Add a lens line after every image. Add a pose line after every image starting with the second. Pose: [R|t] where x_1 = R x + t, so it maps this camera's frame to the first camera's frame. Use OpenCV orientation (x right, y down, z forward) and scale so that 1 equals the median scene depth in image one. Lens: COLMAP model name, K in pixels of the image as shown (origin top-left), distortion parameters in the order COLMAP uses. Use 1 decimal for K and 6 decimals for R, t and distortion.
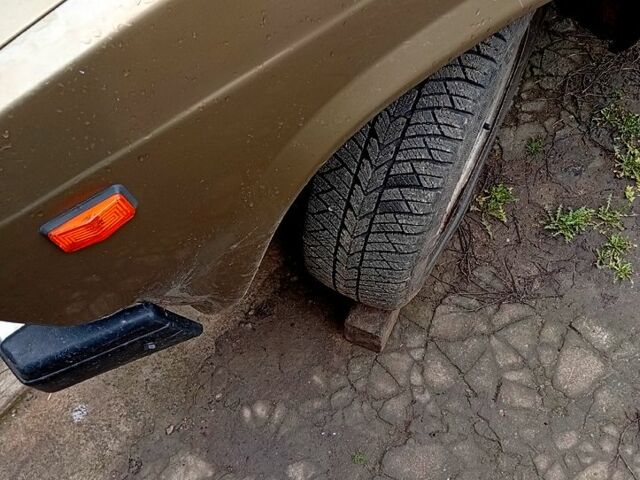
lens RADIAL K [[654.8, 0, 320.0], [0, 654.8, 240.0], [0, 0, 1]] dist [0.100957, -0.229707]
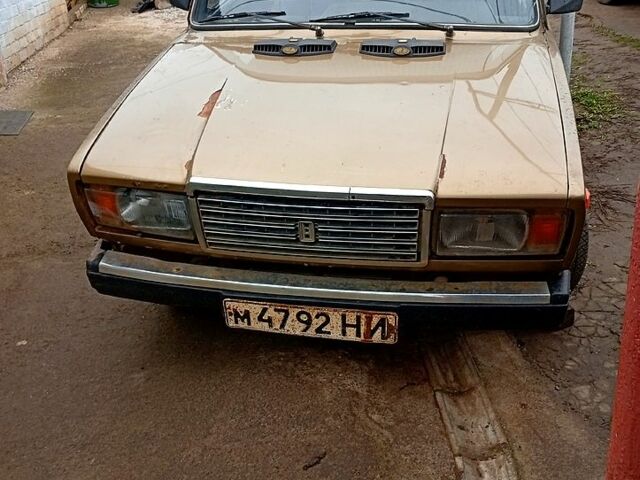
lens RADIAL K [[654.8, 0, 320.0], [0, 654.8, 240.0], [0, 0, 1]] dist [0.100957, -0.229707]
pose [[0.704200, -0.287343, 0.649259, -1.858737], [0.619857, 0.694747, -0.364835, 0.264367], [-0.346237, 0.659364, 0.667352, -0.328139]]
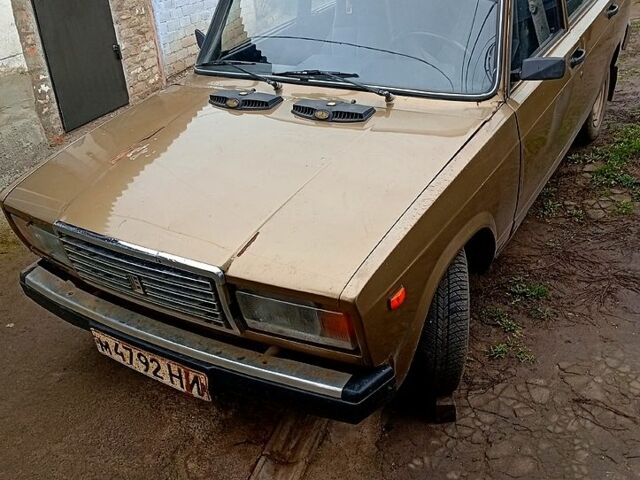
lens RADIAL K [[654.8, 0, 320.0], [0, 654.8, 240.0], [0, 0, 1]] dist [0.100957, -0.229707]
pose [[0.918421, -0.169246, 0.357574, -0.933461], [0.348688, 0.773268, -0.529598, 0.685009], [-0.186868, 0.611075, 0.769199, -0.808456]]
